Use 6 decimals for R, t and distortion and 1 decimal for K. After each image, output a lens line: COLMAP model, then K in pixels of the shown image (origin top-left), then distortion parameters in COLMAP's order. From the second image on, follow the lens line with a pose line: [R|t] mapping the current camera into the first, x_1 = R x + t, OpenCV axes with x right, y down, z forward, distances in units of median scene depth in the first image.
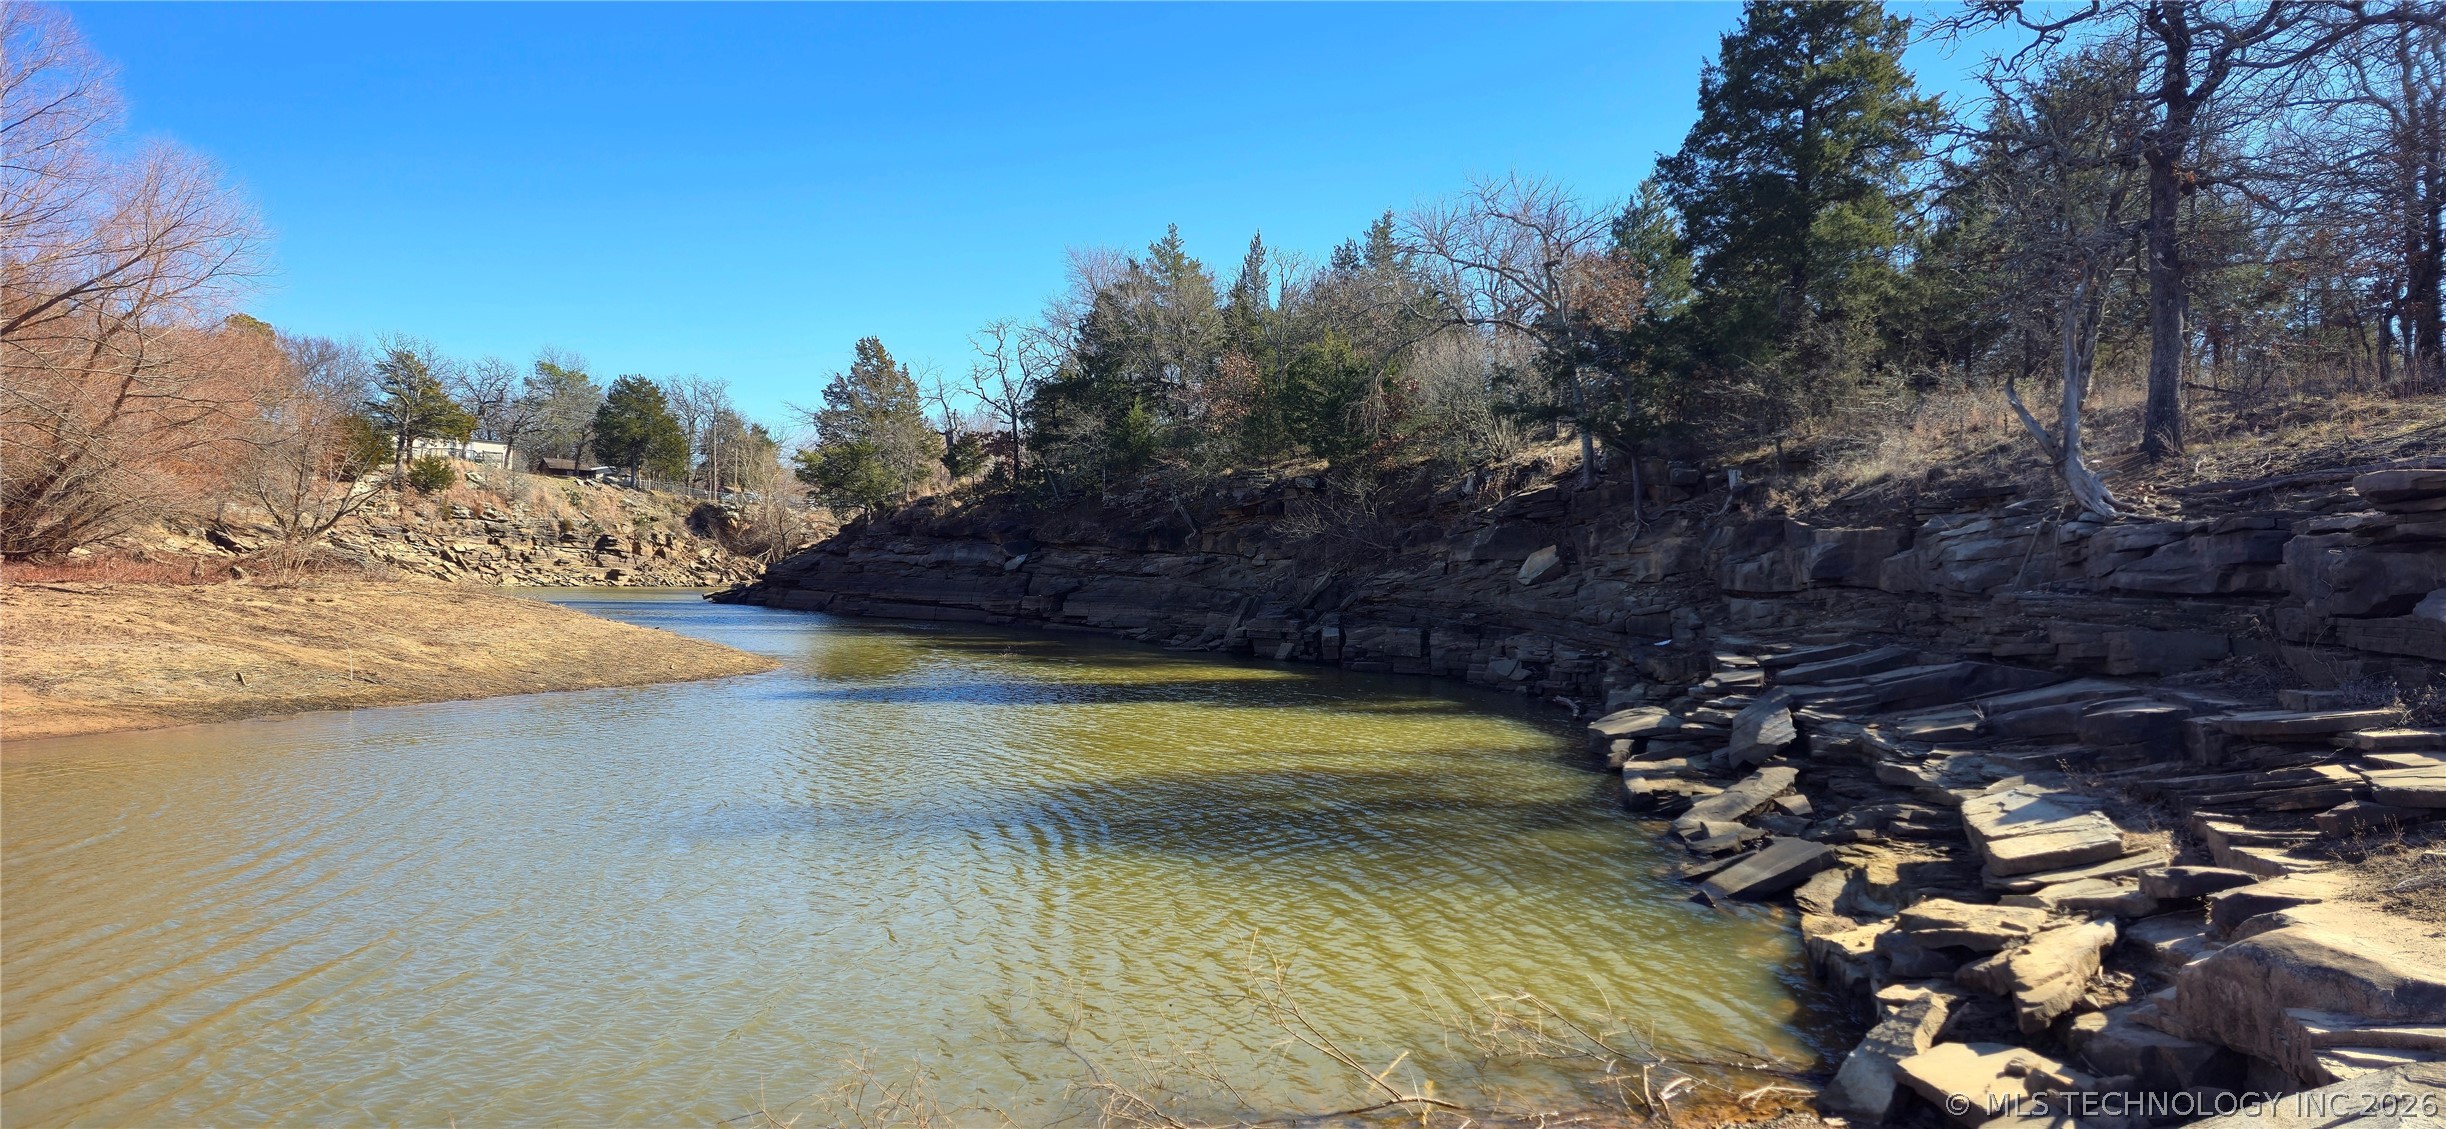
lens RADIAL K [[1610.7, 0, 1218.7], [0, 1610.7, 587.8], [0, 0, 1]] dist [0.018185, -0.002731]
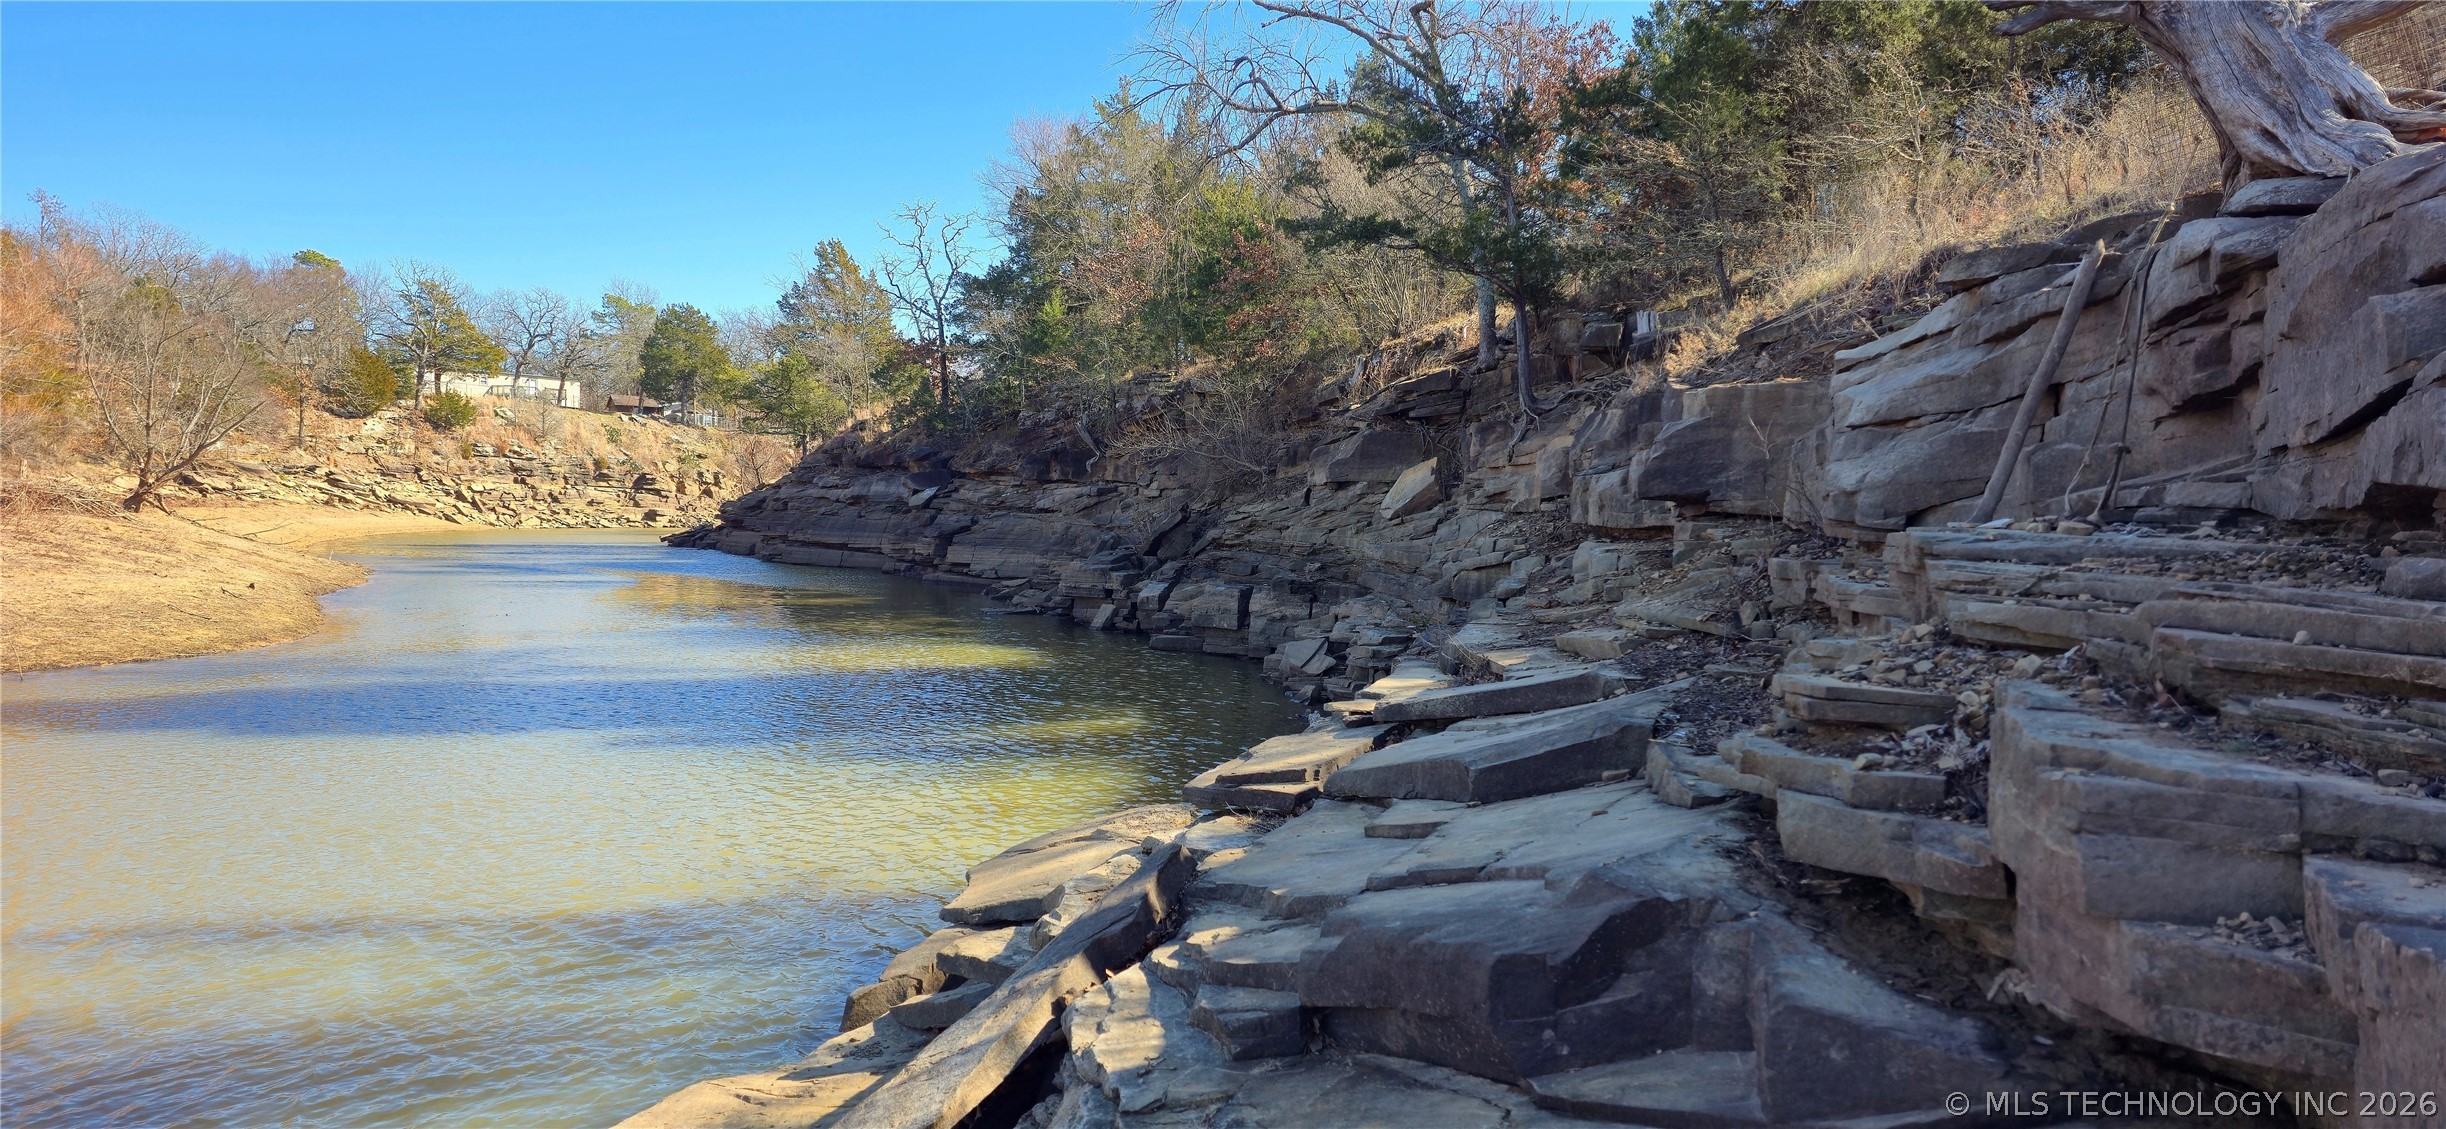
lens RADIAL K [[1610.7, 0, 1218.7], [0, 1610.7, 587.8], [0, 0, 1]] dist [0.018185, -0.002731]
pose [[0.994398, -0.000181, -0.105700, 0.097388], [0.004138, 0.999299, 0.037219, 0.000617], [0.105619, -0.037448, 0.993701, 0.177815]]
